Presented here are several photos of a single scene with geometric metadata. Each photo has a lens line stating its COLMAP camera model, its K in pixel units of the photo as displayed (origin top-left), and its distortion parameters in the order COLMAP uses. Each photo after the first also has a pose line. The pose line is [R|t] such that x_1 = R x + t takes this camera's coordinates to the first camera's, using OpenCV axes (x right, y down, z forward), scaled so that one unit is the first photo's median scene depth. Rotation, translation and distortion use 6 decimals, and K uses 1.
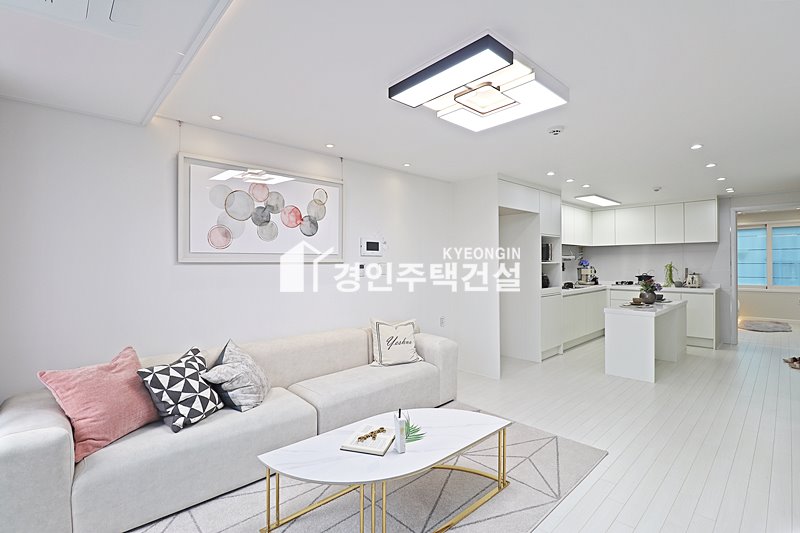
lens RADIAL K [[372.4, 0, 400.2], [0, 372.4, 263.9], [0, 0, 1]] dist [-0.000515, -0.013691]
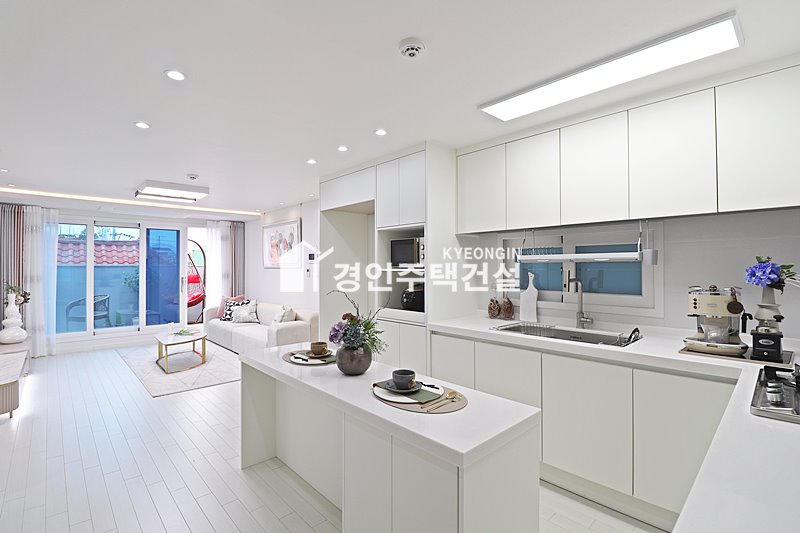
lens RADIAL K [[372.4, 0, 400.2], [0, 372.4, 263.9], [0, 0, 1]] dist [-0.000515, -0.013691]
pose [[0.004691, -0.006509, -0.999968, 1.553654], [-0.002832, 0.999975, -0.006522, -0.012122], [0.999985, 0.002862, 0.004672, 1.496938]]
